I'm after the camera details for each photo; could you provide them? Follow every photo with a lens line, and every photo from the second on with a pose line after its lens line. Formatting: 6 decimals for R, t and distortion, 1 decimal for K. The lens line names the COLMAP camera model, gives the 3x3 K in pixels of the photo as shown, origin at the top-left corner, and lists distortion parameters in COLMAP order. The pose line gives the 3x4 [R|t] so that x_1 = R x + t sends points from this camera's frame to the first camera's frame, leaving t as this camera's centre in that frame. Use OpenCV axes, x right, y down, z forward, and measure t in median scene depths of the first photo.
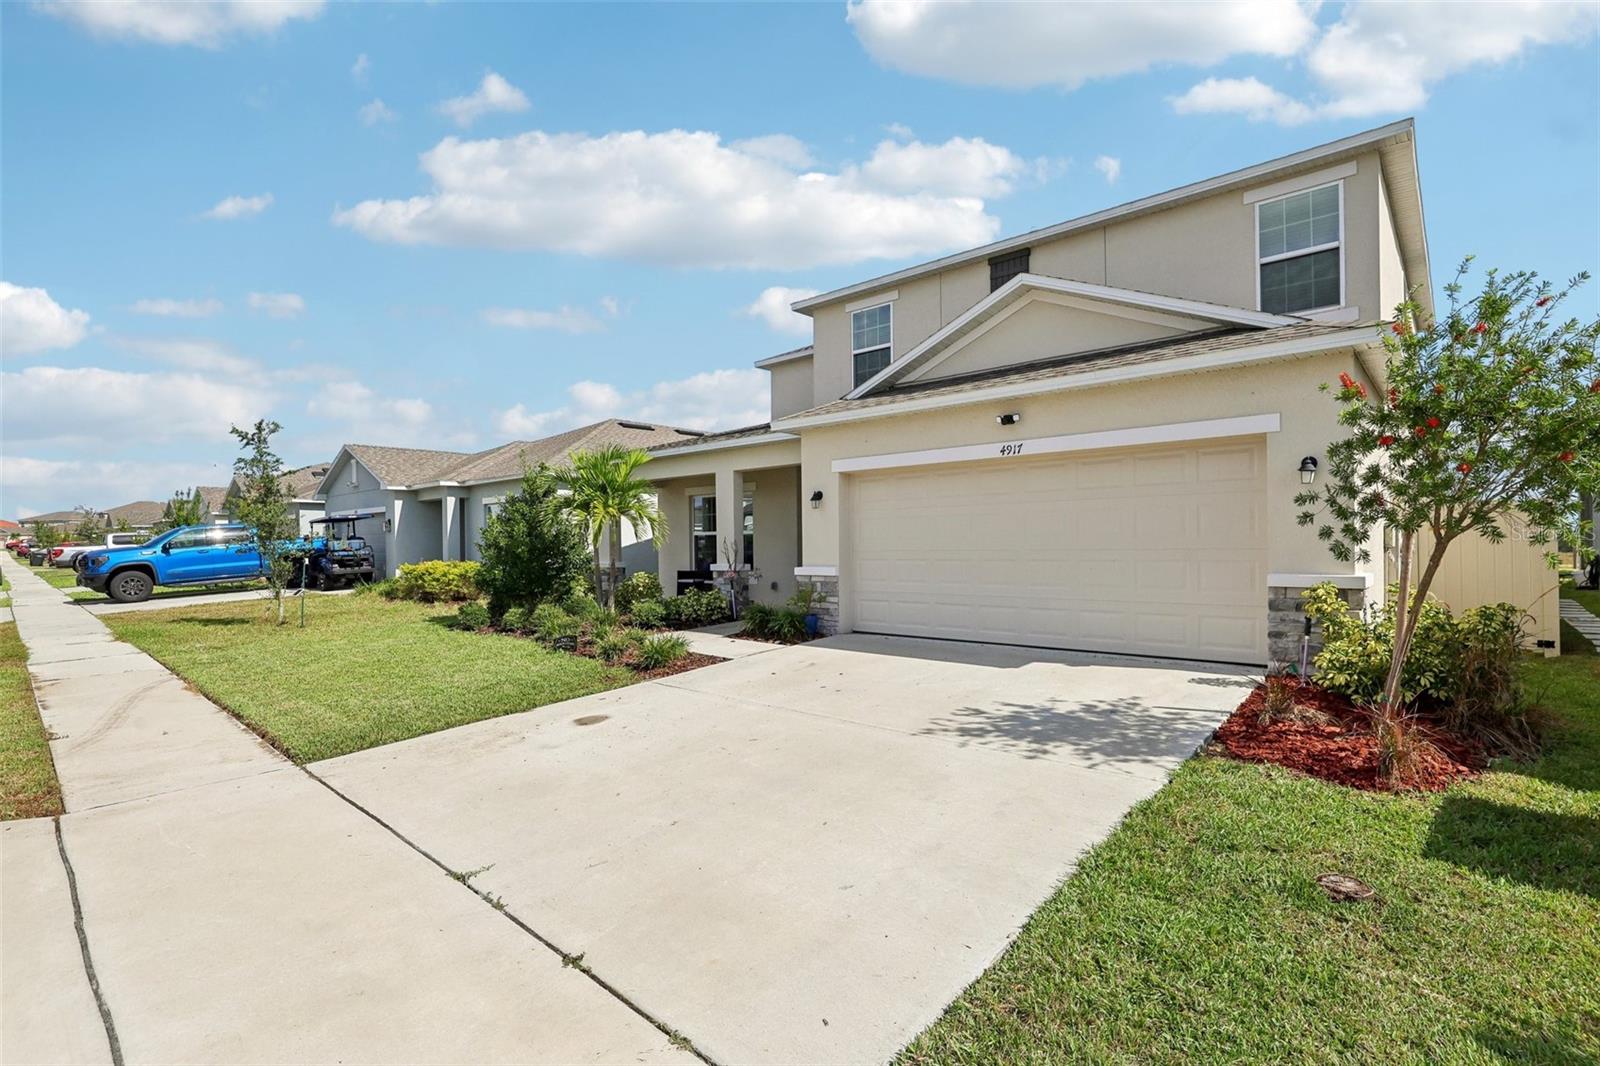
lens RADIAL K [[750.1, 0, 792.4], [0, 750.1, 547.4], [0, 0, 1]] dist [-0.039314, 0.021438]
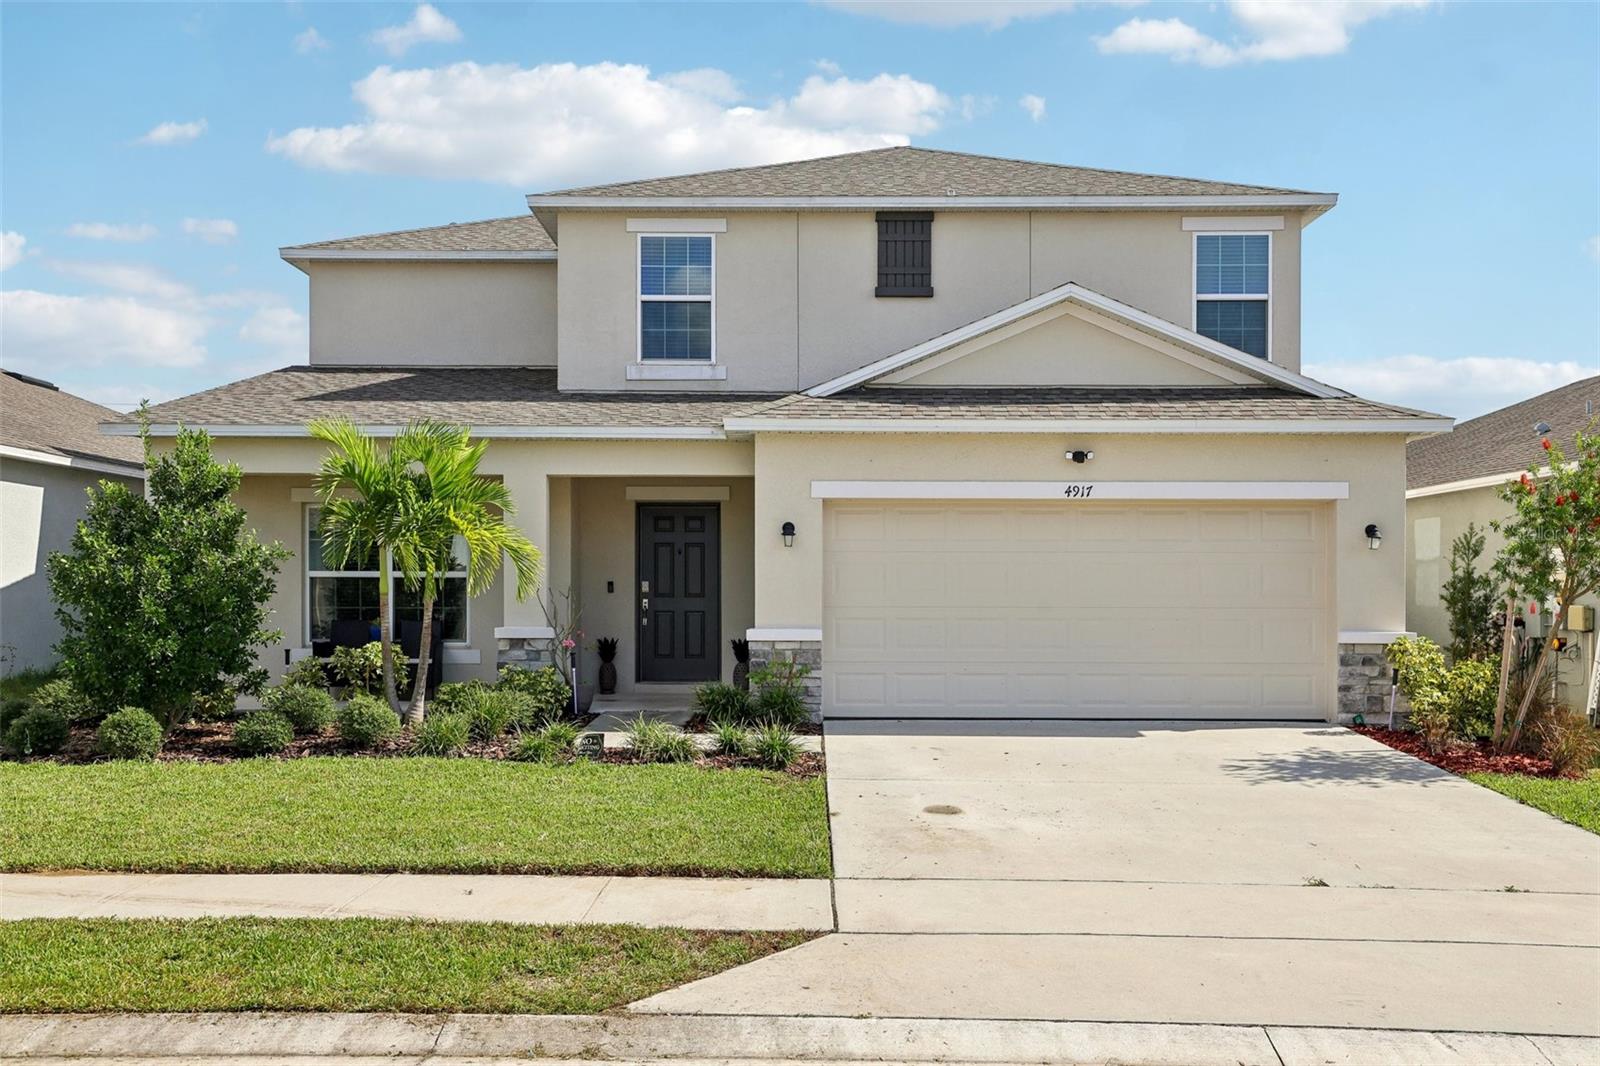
lens RADIAL K [[1565.8, 0, 793.8], [0, 1565.8, 572.1], [0, 0, 1]] dist [0.081627, 0.004392]
pose [[0.741844, 0.026877, 0.670034, -1.274333], [-0.008968, 0.999505, -0.030163, 0.022714], [-0.670513, 0.016367, 0.741717, -0.140874]]
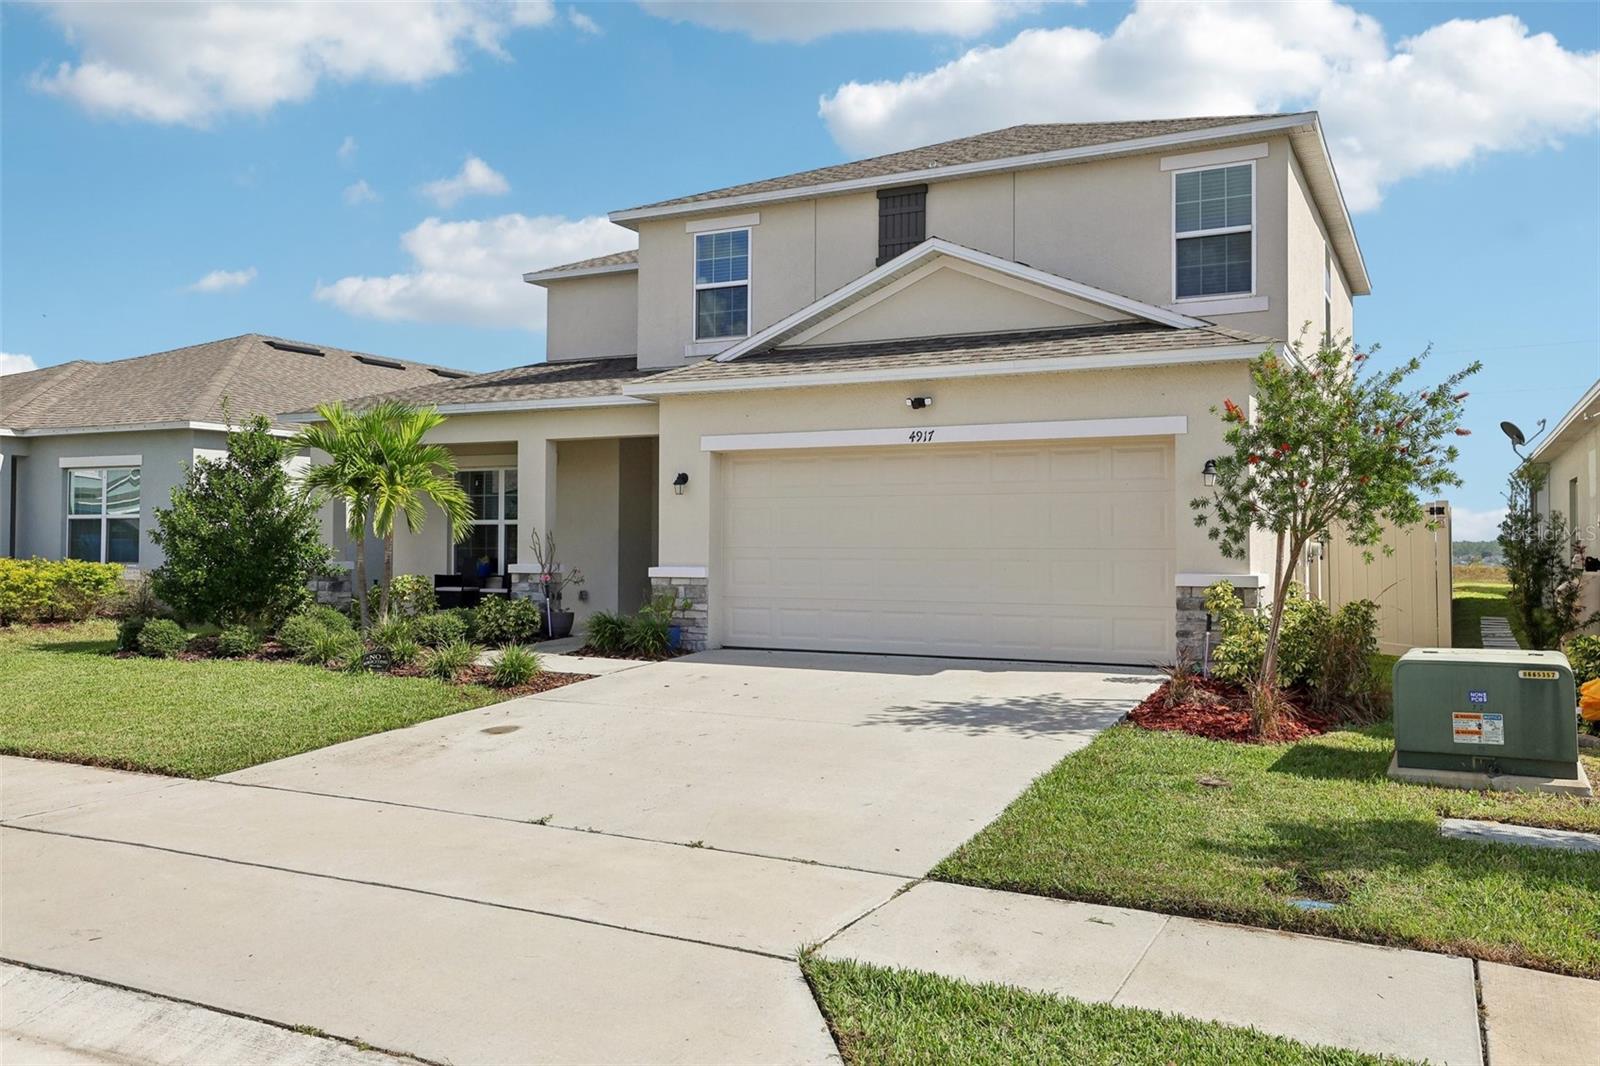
lens RADIAL K [[1275.6, 0, 804.2], [0, 1275.6, 501.7], [0, 0, 1]] dist [0.051421, -0.001371]
pose [[0.963863, 0.022866, 0.265414, -0.271841], [-0.012745, 0.999127, -0.039792, 0.011865], [-0.266092, 0.034971, 0.963313, -0.480656]]
